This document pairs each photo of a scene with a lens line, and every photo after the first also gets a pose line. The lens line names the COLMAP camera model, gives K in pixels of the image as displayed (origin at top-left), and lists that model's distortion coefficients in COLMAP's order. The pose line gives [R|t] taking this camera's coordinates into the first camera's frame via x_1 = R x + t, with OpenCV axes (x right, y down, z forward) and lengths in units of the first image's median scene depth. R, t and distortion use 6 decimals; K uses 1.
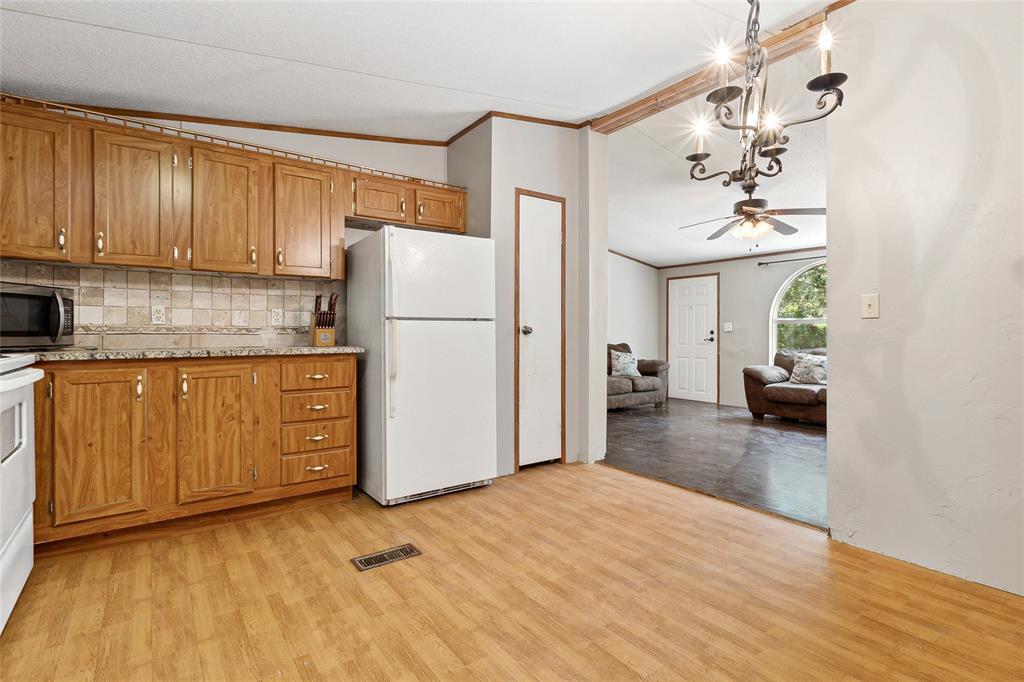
lens RADIAL K [[485.5, 0, 509.3], [0, 485.5, 328.5], [0, 0, 1]] dist [0.000663, 0.000123]
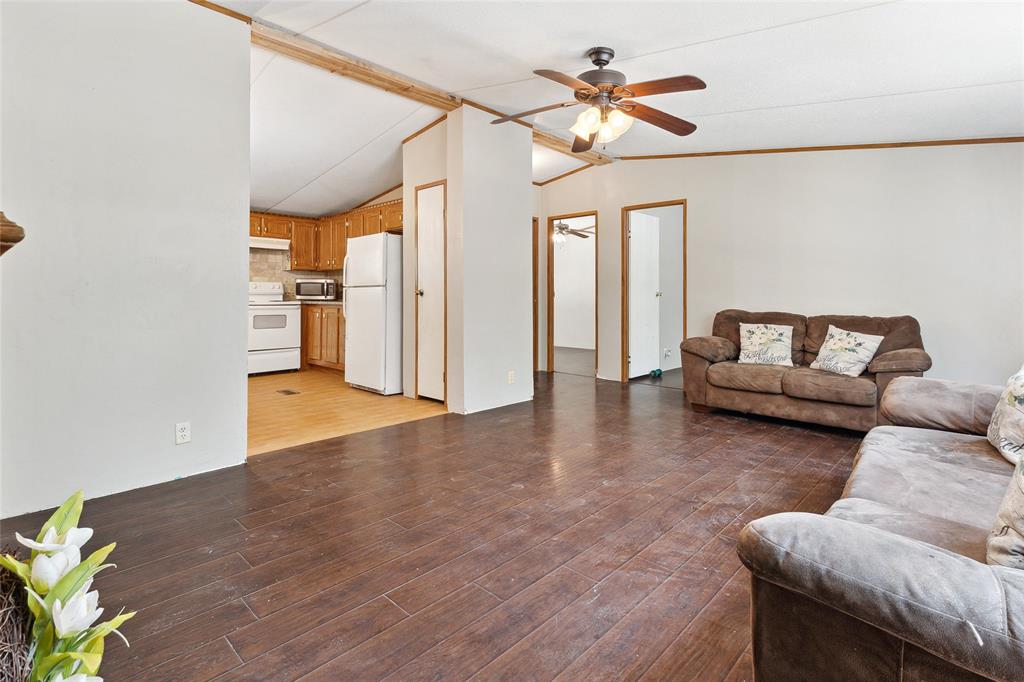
lens RADIAL K [[485.5, 0, 509.3], [0, 485.5, 328.5], [0, 0, 1]] dist [0.000663, 0.000123]
pose [[0.162335, 0.046756, -0.985627, 0.698989], [-0.000300, 0.998879, 0.047335, 0.019358], [0.986736, -0.007388, 0.162167, 0.528308]]
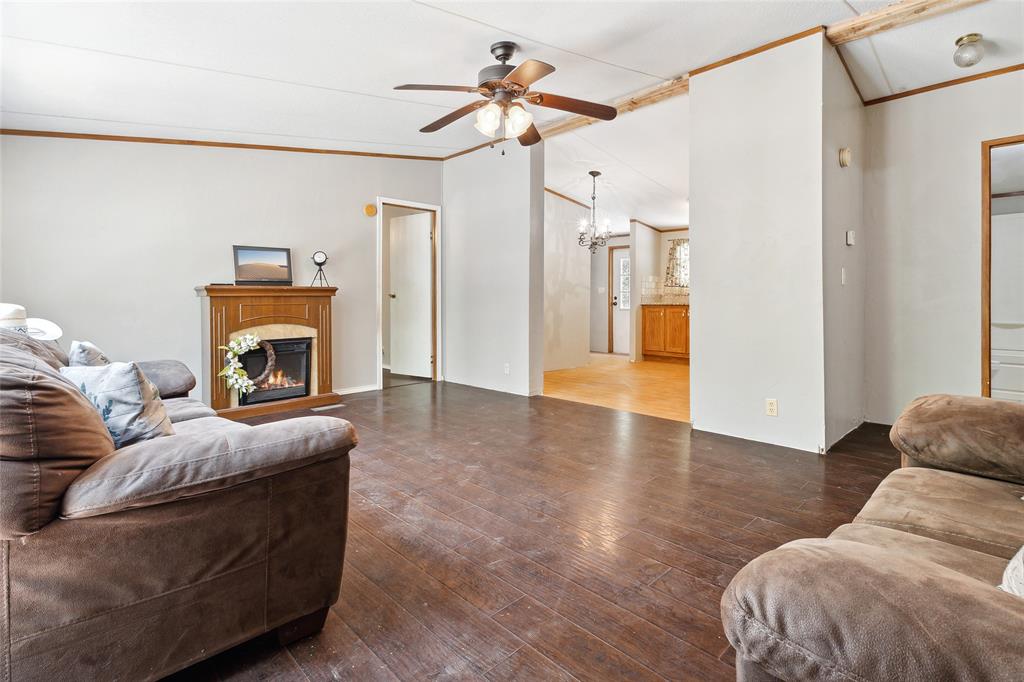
lens RADIAL K [[492.1, 0, 509.0], [0, 492.1, 306.4], [0, 0, 1]] dist [0.000731, 0.000084]
pose [[-0.992631, 0.000611, -0.121175, 0.372294], [-0.000363, 0.999968, 0.008020, 0.021060], [0.121176, 0.008004, -0.992599, 1.057978]]
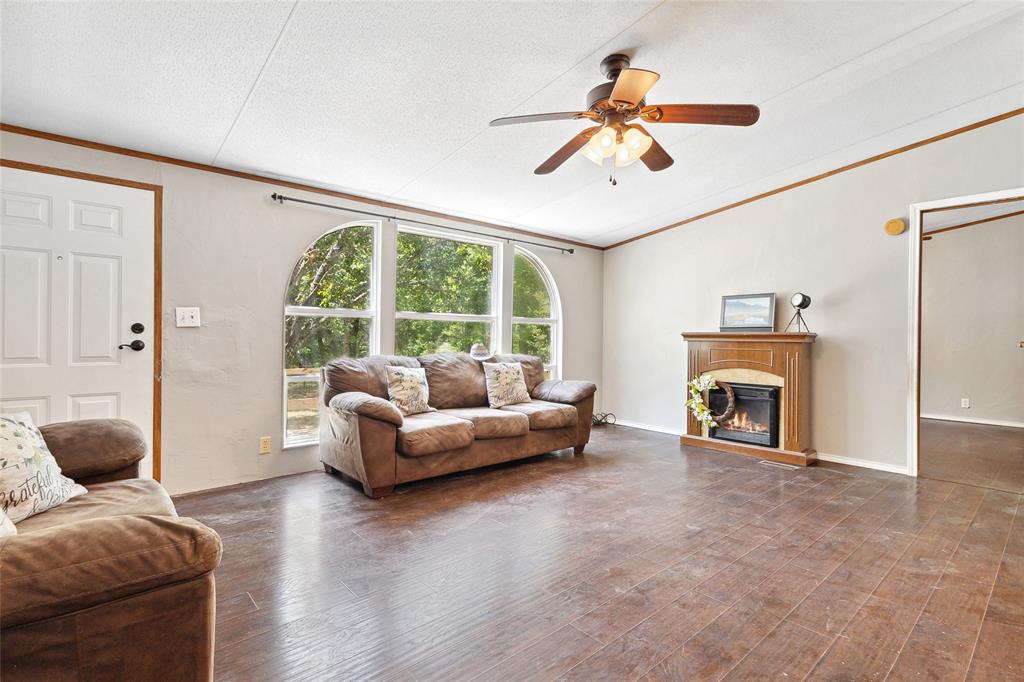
lens RADIAL K [[485.5, 0, 509.3], [0, 485.5, 328.5], [0, 0, 1]] dist [0.000663, 0.000123]
pose [[-0.084648, 0.006070, 0.996392, -0.013357], [-0.016896, 0.999829, -0.007526, 0.006352], [-0.996268, -0.017472, -0.084531, 0.767427]]
